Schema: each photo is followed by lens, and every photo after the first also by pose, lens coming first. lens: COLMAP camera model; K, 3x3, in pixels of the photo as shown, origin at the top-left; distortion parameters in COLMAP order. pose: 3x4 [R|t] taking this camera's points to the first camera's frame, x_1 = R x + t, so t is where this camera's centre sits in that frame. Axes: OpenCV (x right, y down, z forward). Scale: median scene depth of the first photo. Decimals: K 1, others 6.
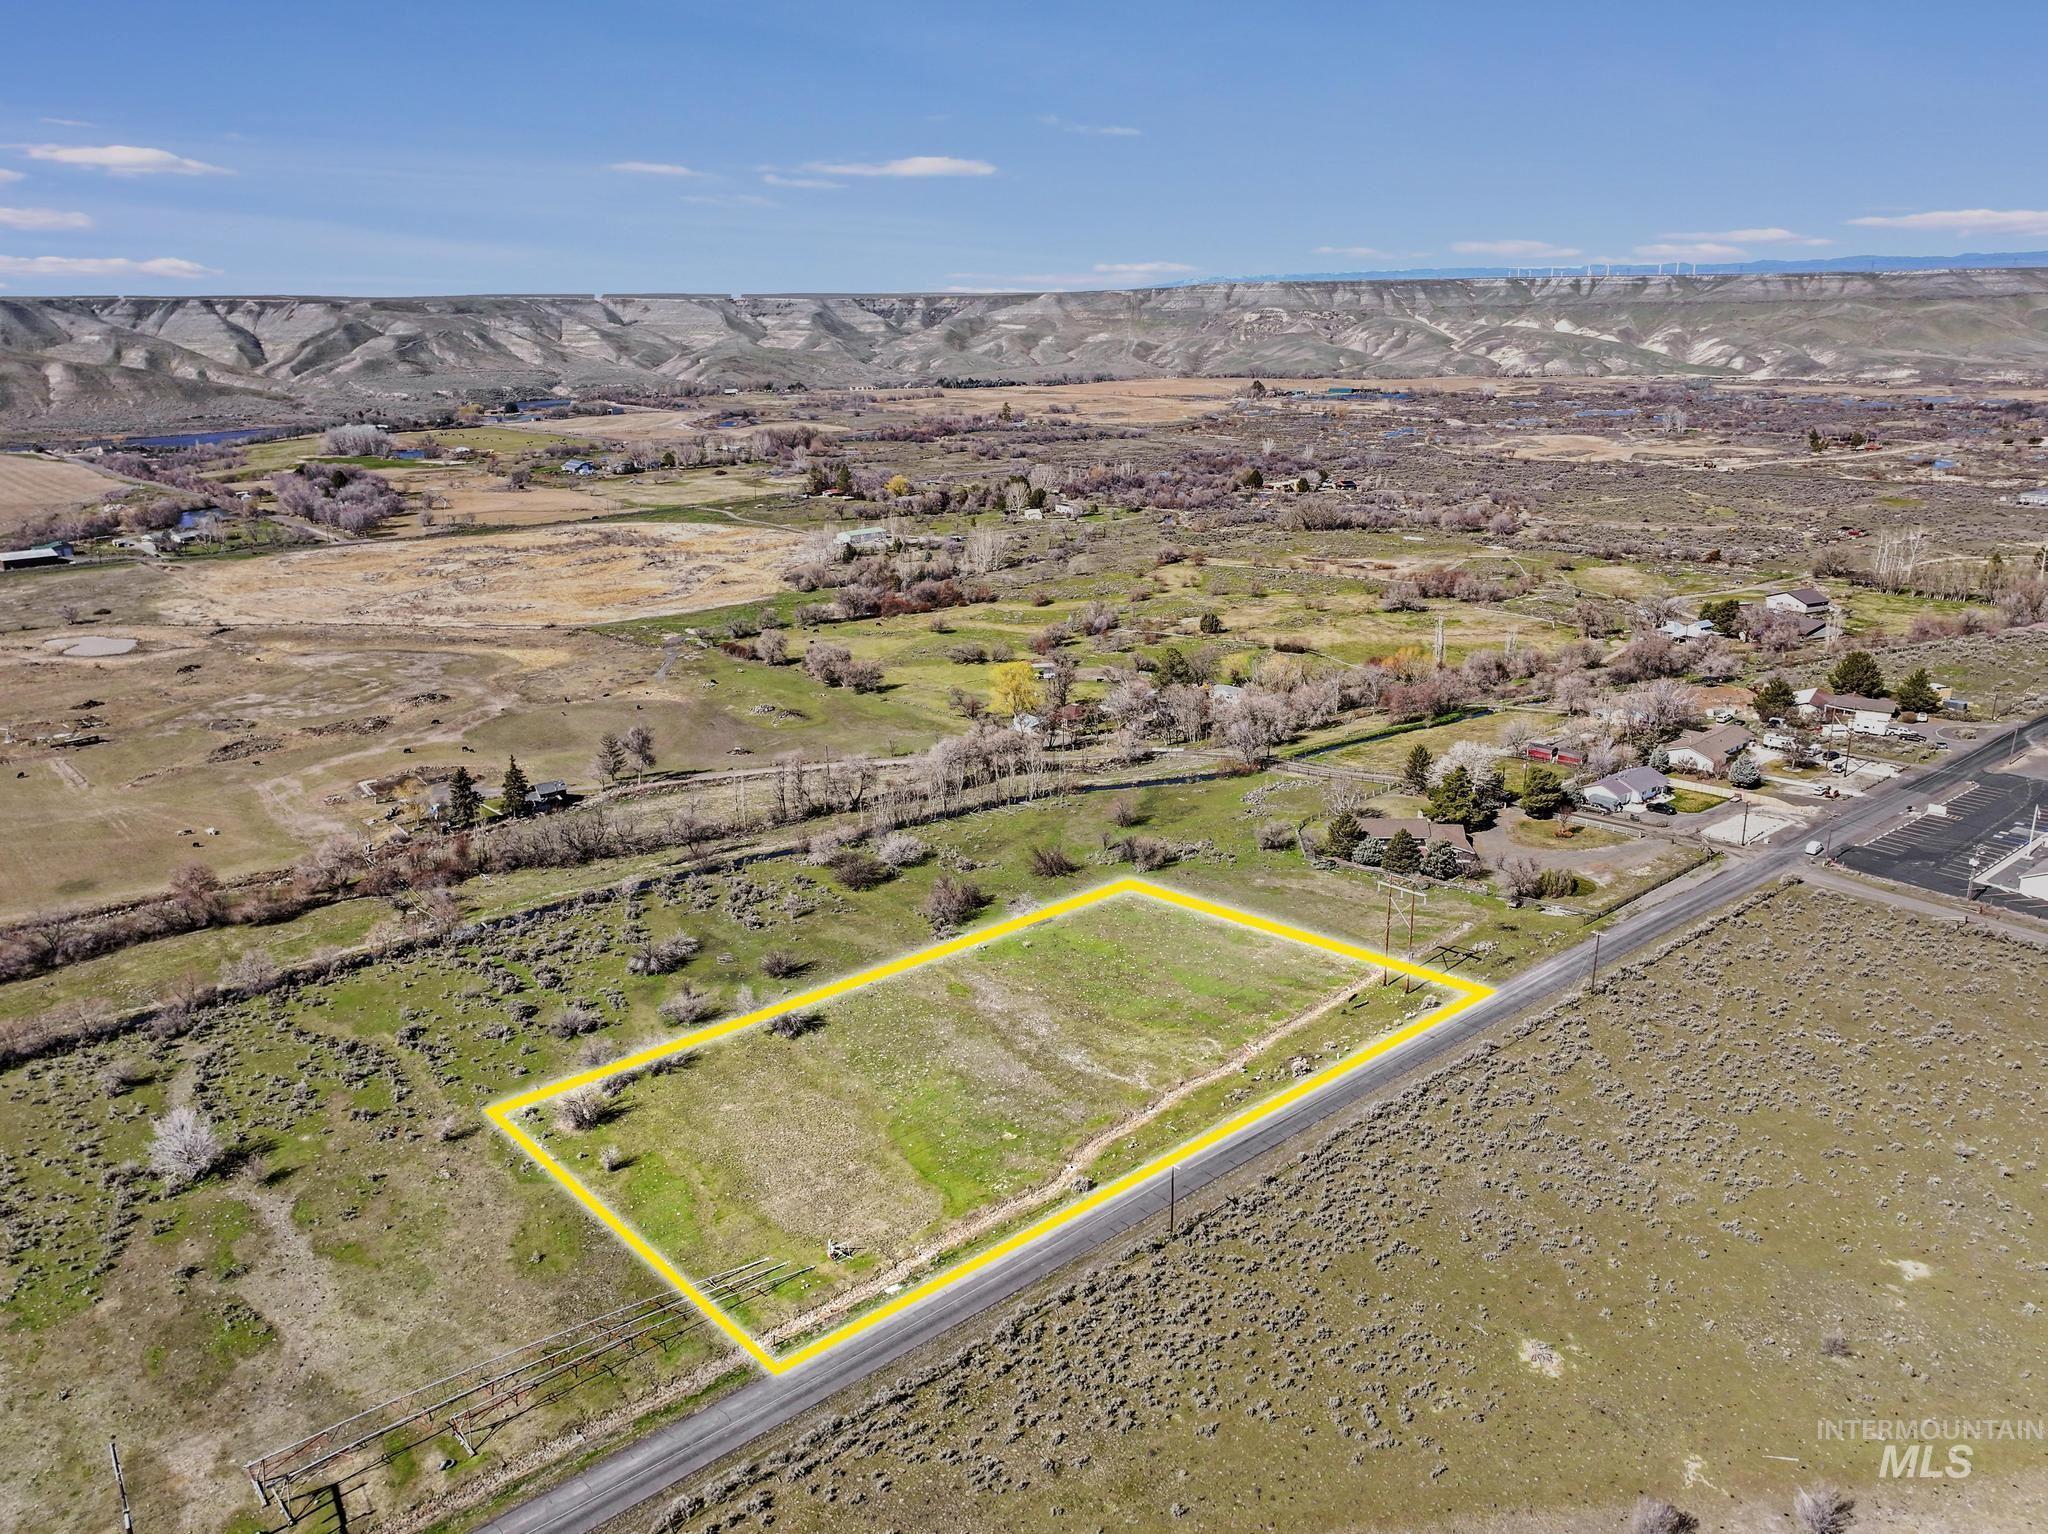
lens RADIAL K [[1502.7, 0, 1029.7], [0, 1502.7, 759.2], [0, 0, 1]] dist [0.012900, 0.000795]
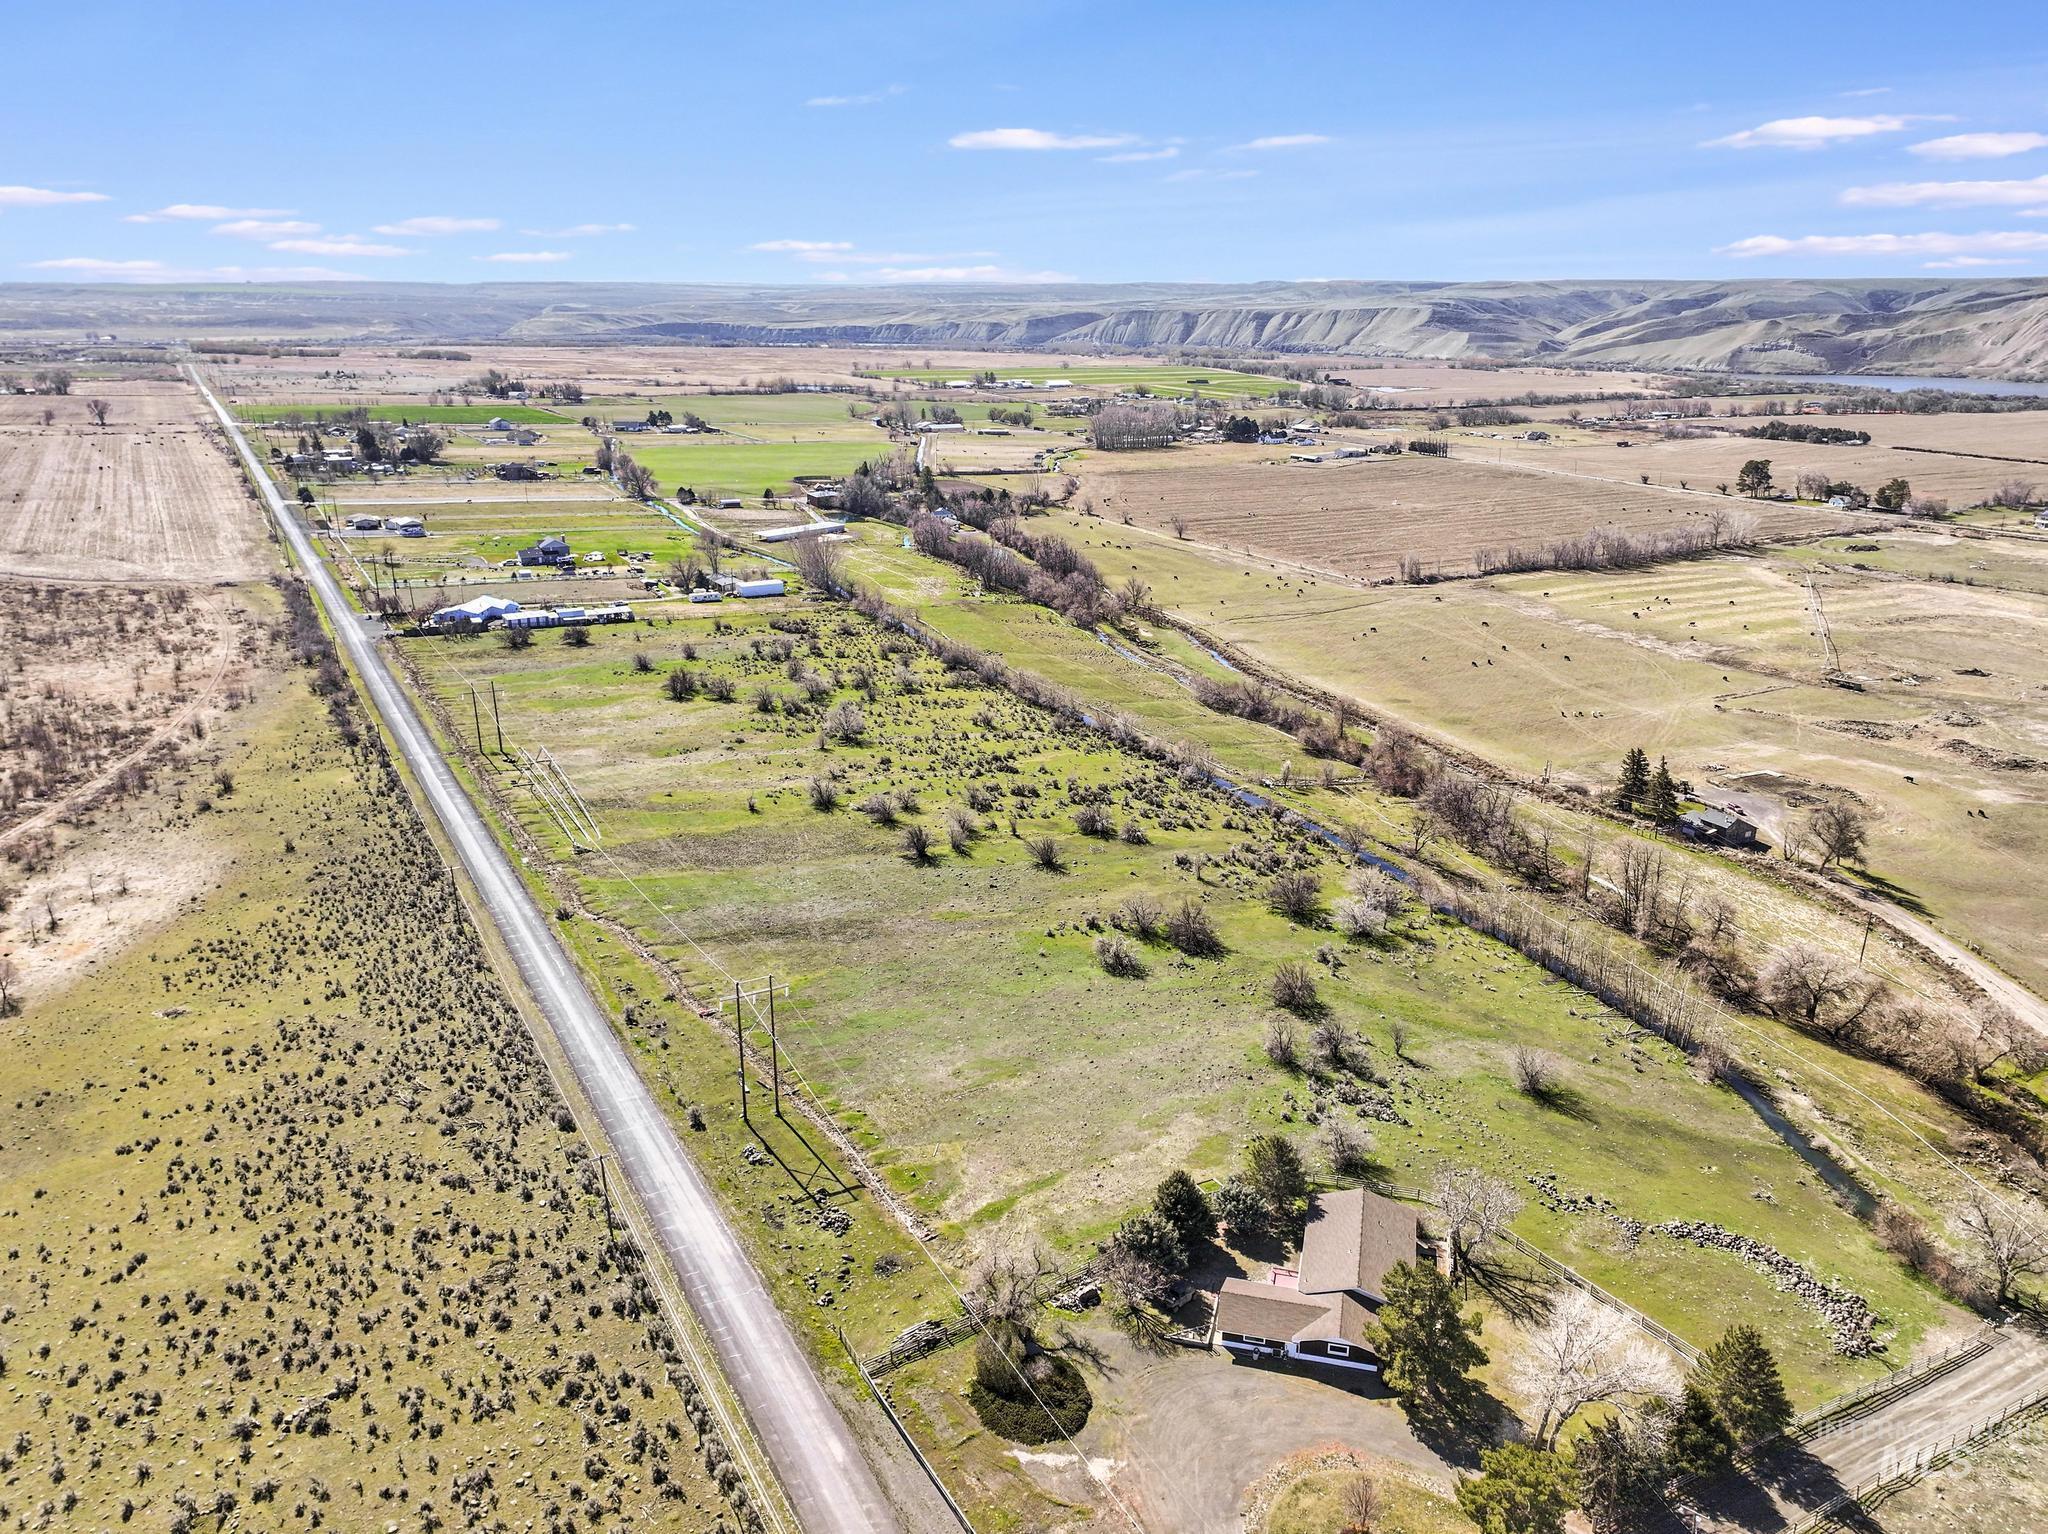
lens RADIAL K [[1443.7, 0, 1031.4], [0, 1443.7, 773.5], [0, 0, 1]] dist [-0.002083, 0.020460]
pose [[-0.191240, 0.320234, -0.927835, 0.369118], [-0.285508, 0.886260, 0.364732, -0.137758], [0.939102, 0.334656, -0.078059, 0.485563]]
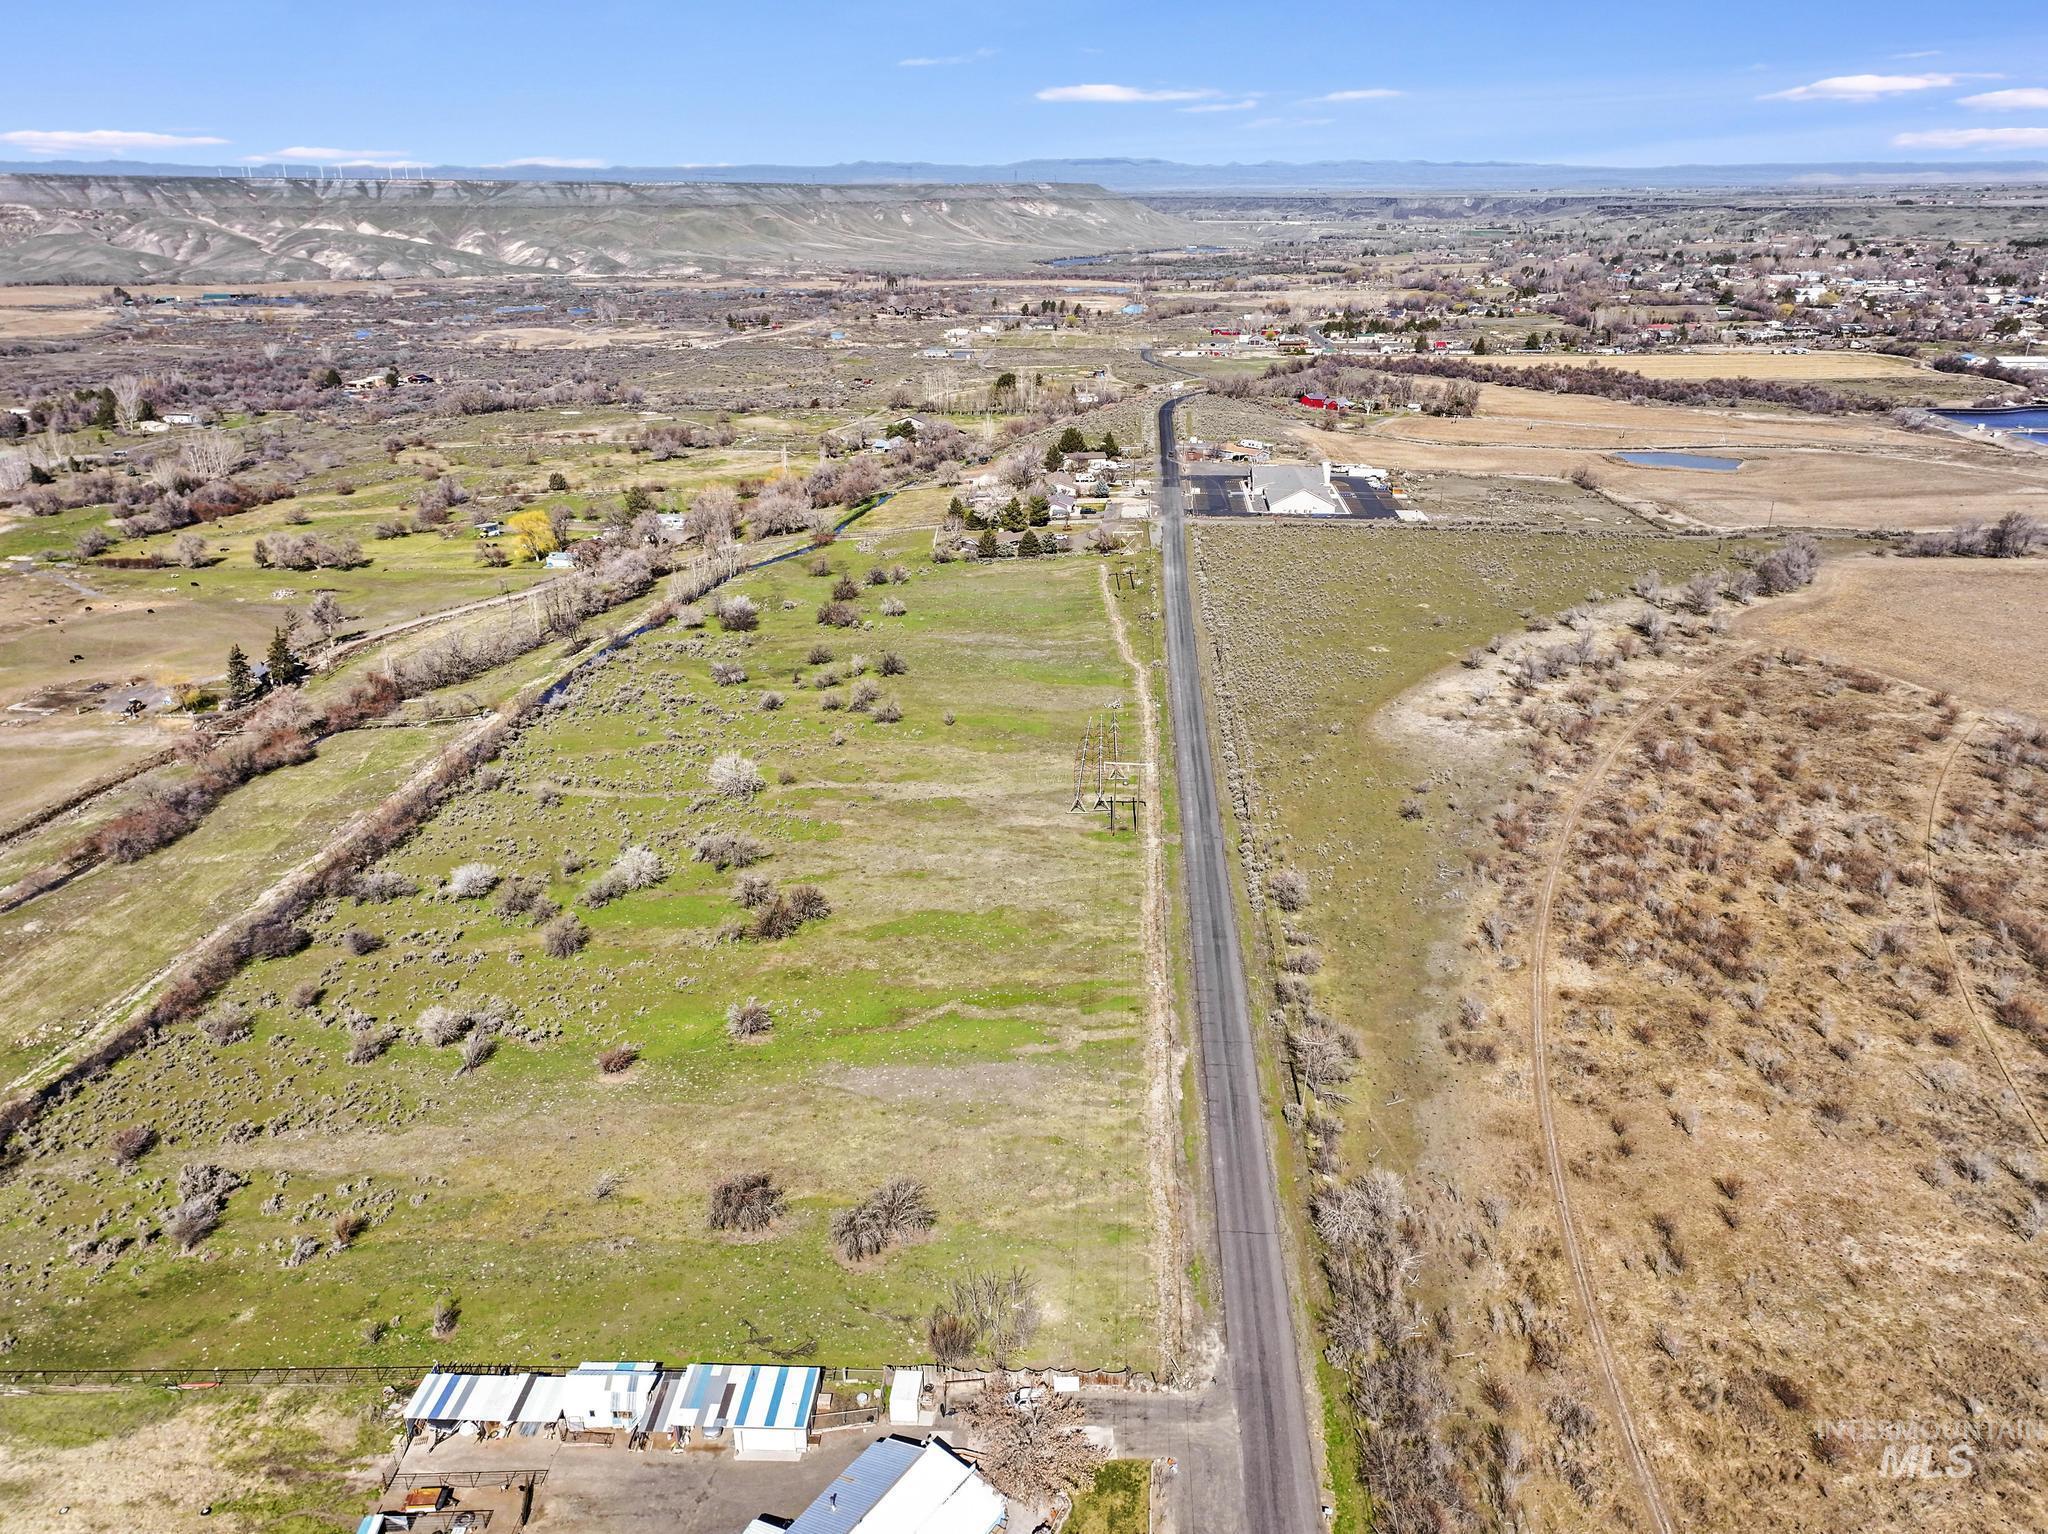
lens RADIAL K [[1443.7, 0, 1031.4], [0, 1443.7, 773.5], [0, 0, 1]] dist [-0.002083, 0.020460]
pose [[0.703962, -0.251559, 0.664196, -0.465141], [0.197785, 0.967615, 0.156850, 0.030244], [-0.682143, 0.020952, 0.730919, -0.094026]]
